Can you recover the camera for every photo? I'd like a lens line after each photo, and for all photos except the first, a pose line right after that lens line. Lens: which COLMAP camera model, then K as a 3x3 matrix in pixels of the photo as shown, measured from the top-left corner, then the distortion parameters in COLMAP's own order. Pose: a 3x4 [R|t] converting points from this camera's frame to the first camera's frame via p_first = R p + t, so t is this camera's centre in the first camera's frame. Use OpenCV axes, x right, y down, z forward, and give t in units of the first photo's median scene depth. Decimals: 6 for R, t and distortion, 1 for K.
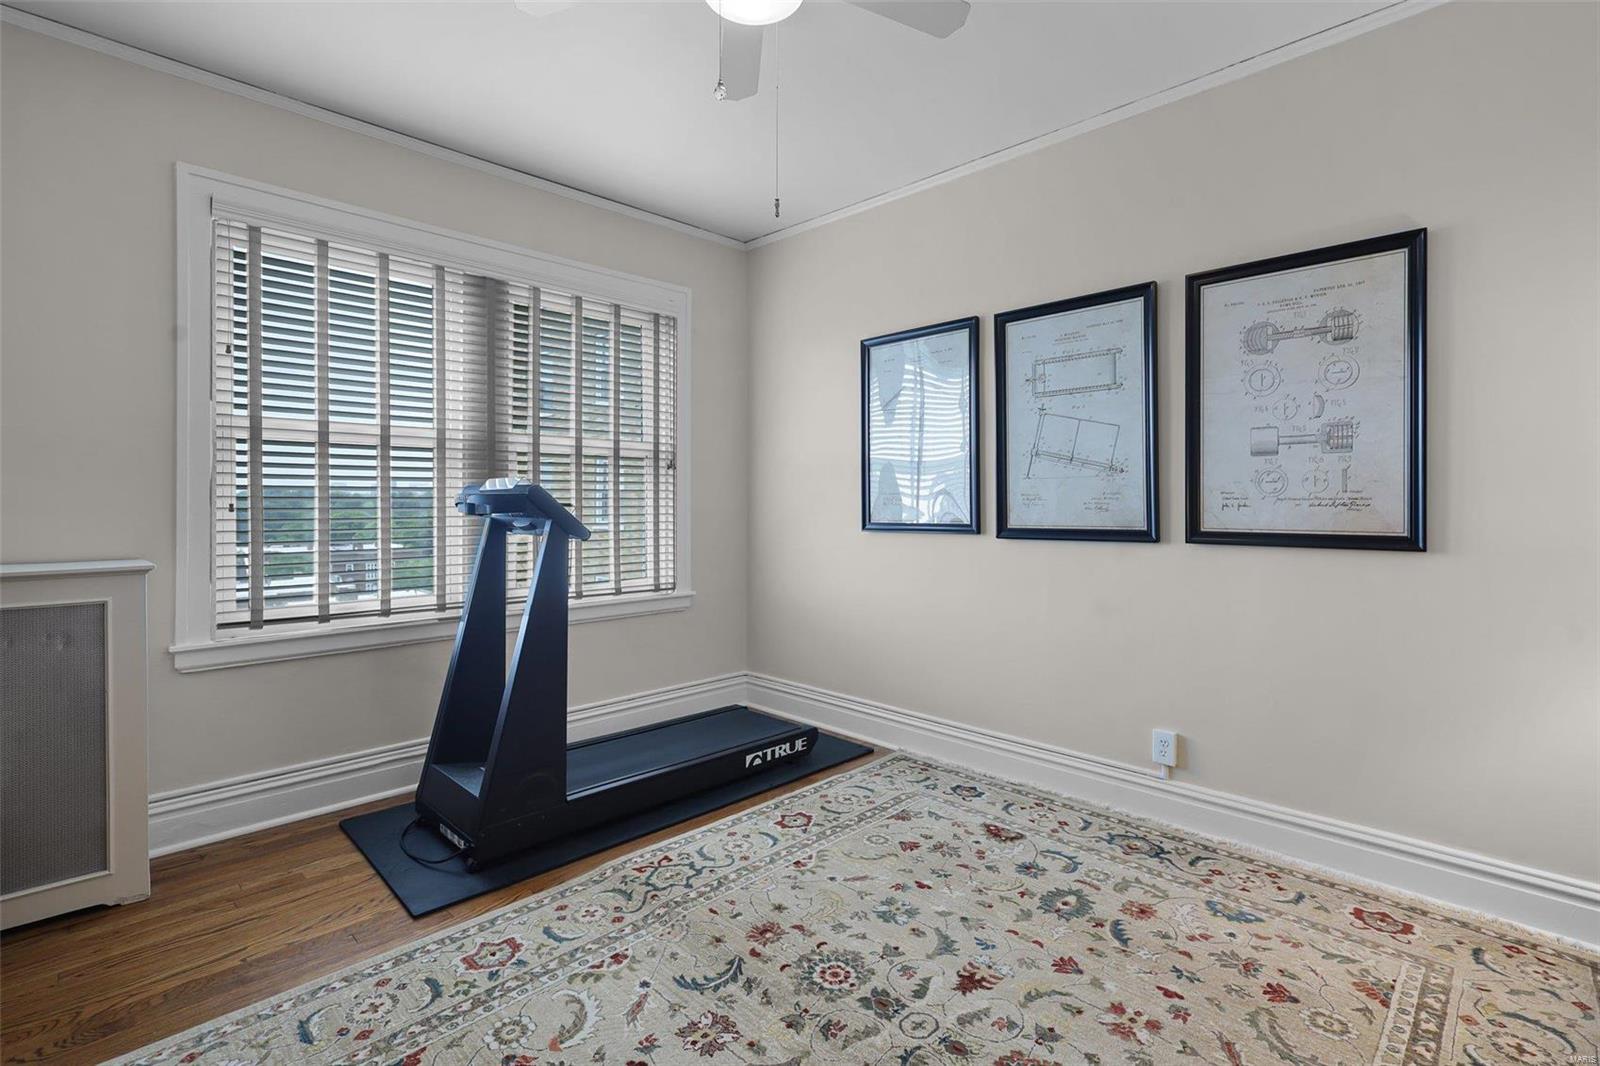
lens RADIAL K [[746.5, 0, 802.1], [0, 746.5, 502.6], [0, 0, 1]] dist [0.000031, 0.000207]
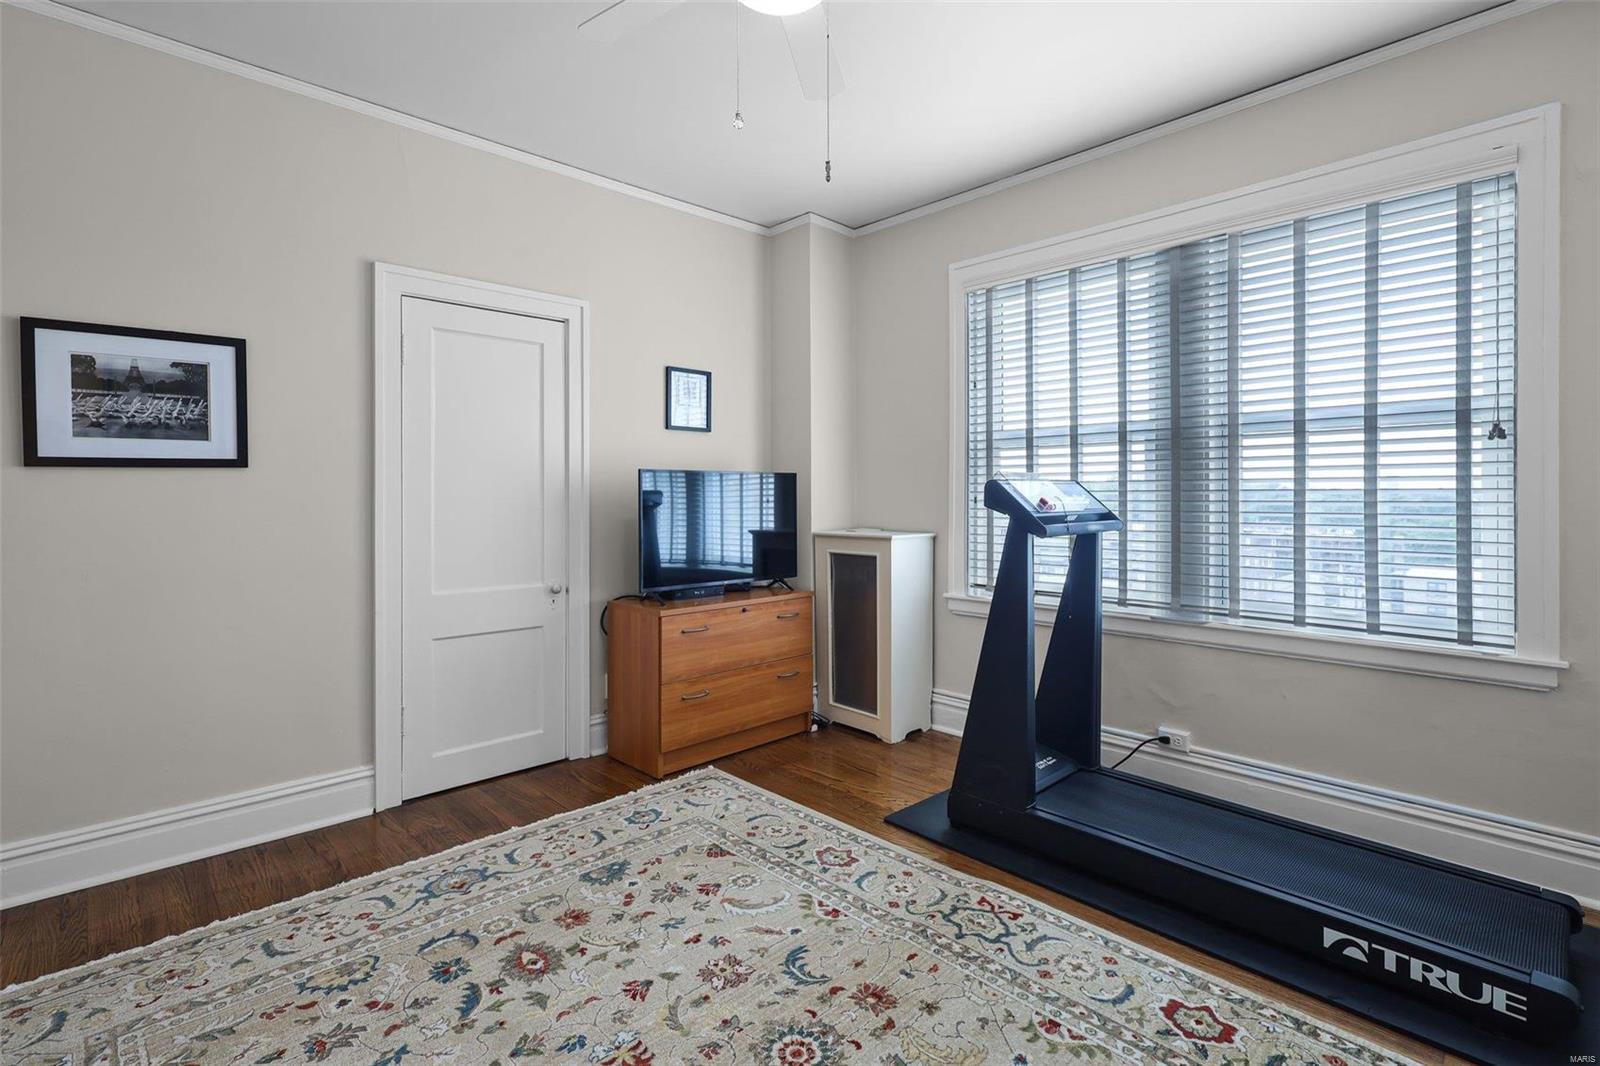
lens RADIAL K [[749.1, 0, 798.9], [0, 749.1, 499.4], [0, 0, 1]] dist [-0.001665, 0.000688]
pose [[-0.019983, 0.008209, -0.999767, 0.699325], [0.004339, 0.999958, 0.008124, -0.008402], [0.999791, -0.004175, -0.020018, 0.796487]]
